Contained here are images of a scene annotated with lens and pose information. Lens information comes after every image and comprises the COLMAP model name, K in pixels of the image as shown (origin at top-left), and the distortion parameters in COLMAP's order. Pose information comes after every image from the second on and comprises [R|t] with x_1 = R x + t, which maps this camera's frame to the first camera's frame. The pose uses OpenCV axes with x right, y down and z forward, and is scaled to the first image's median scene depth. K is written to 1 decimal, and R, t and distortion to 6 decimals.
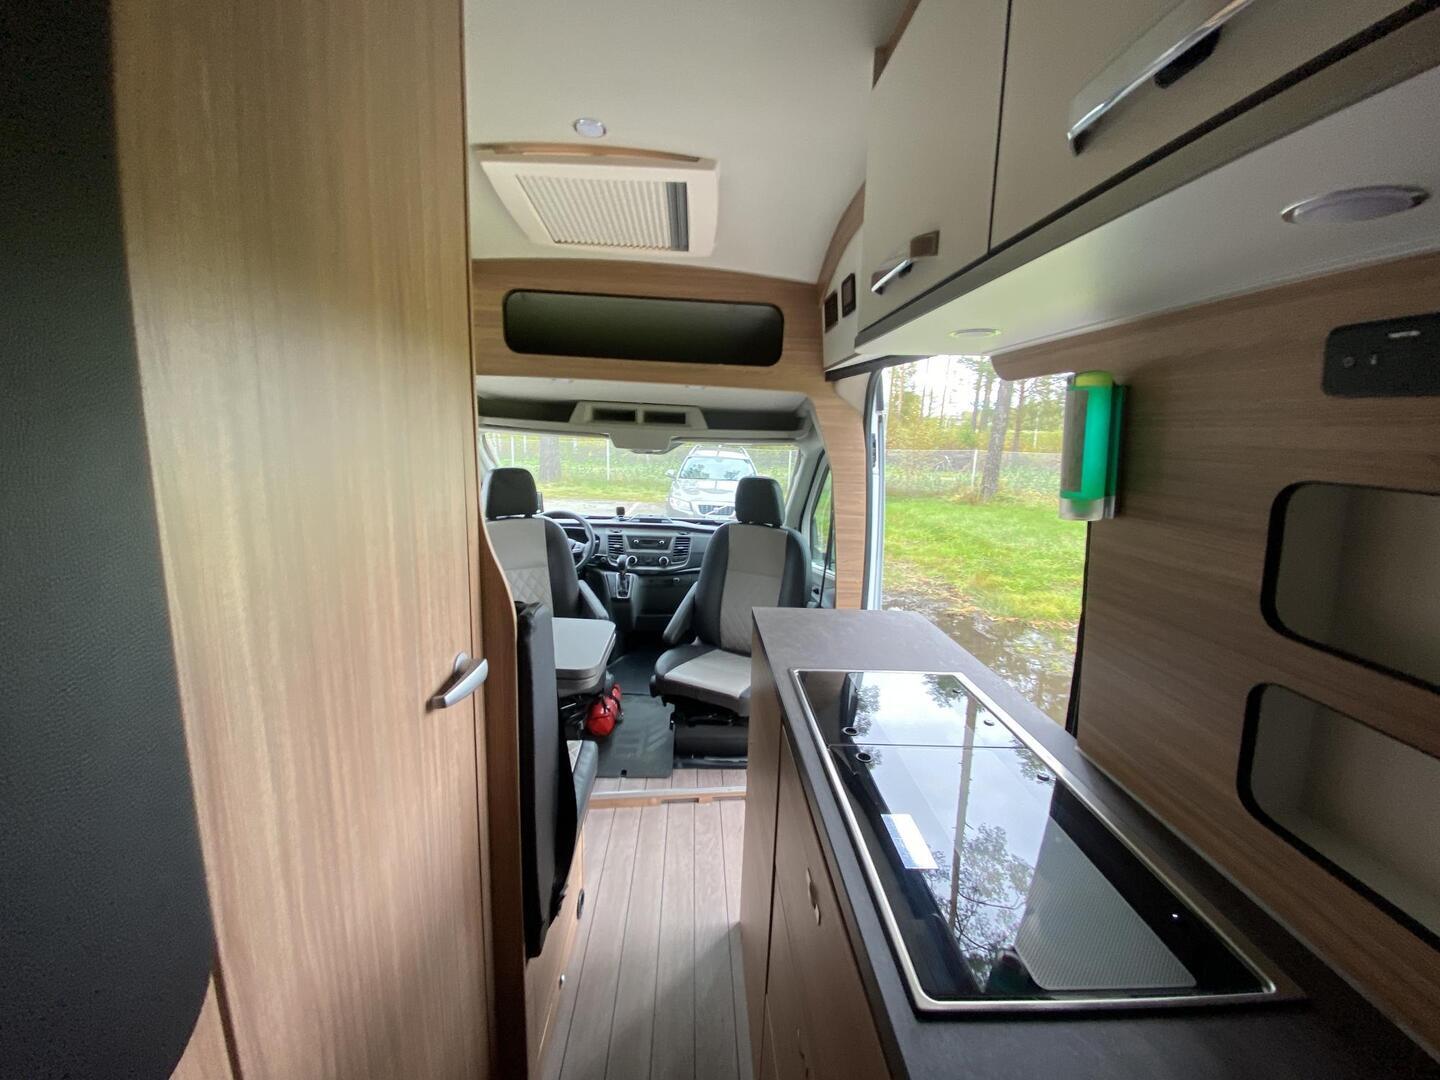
lens RADIAL K [[588.6, 0, 716.0], [0, 588.6, 545.1], [0, 0, 1]] dist [-0.000186, -0.000163]
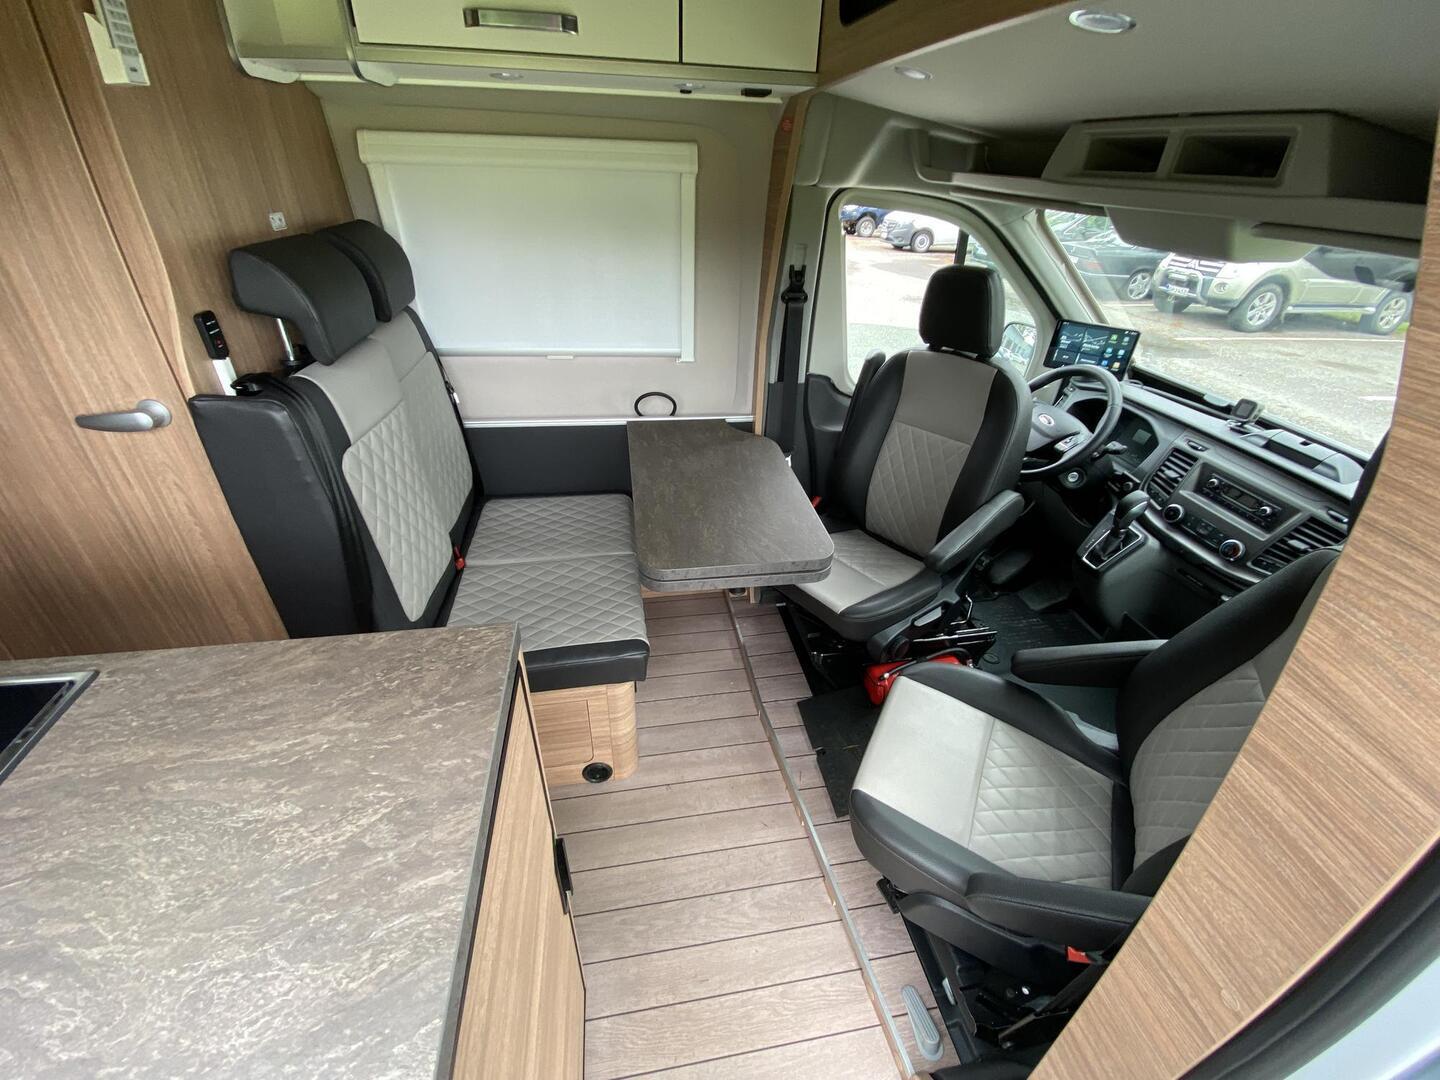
lens RADIAL K [[588.6, 0, 716.0], [0, 588.6, 545.1], [0, 0, 1]] dist [-0.000186, -0.000163]
pose [[0.139587, 0.512375, -0.847342, 0.256594], [-0.217738, 0.850657, 0.478510, -0.114626], [0.965974, 0.117705, 0.230304, 0.613346]]
